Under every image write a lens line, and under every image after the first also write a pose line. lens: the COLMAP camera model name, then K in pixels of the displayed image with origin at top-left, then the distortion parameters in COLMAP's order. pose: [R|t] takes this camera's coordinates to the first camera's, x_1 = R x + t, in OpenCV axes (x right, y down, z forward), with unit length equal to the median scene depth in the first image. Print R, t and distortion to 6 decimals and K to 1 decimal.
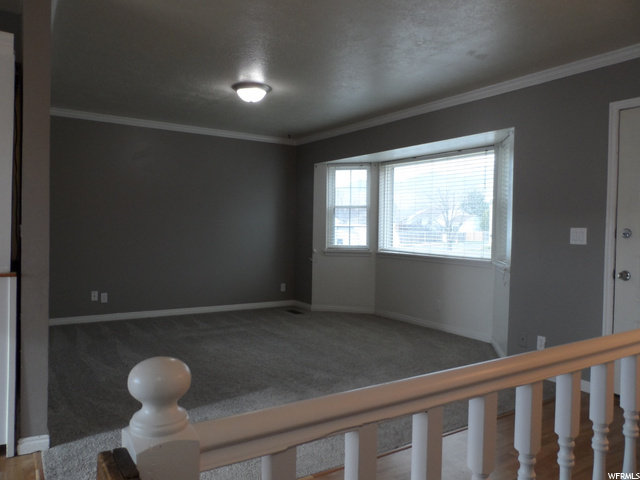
lens RADIAL K [[483.7, 0, 319.9], [0, 483.7, 241.9], [0, 0, 1]] dist [-0.023518, 0.015510]
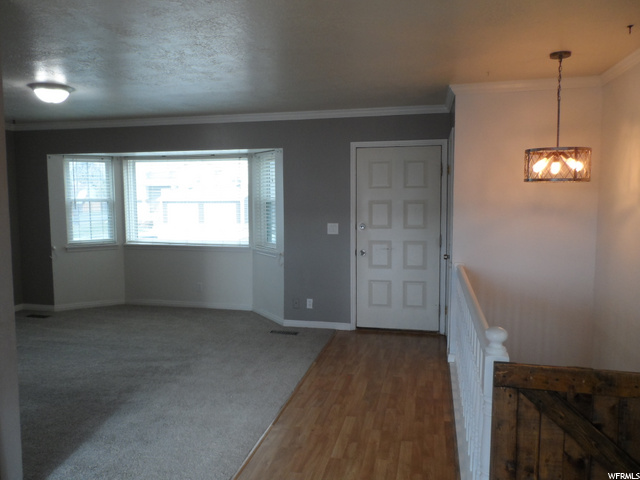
lens RADIAL K [[483.7, 0, 319.9], [0, 483.7, 241.9], [0, 0, 1]] dist [-0.023518, 0.015510]
pose [[0.711527, -0.080405, 0.698044, -0.326149], [0.034835, 0.996246, 0.079246, -0.054968], [-0.701795, -0.032069, 0.711657, -0.025696]]
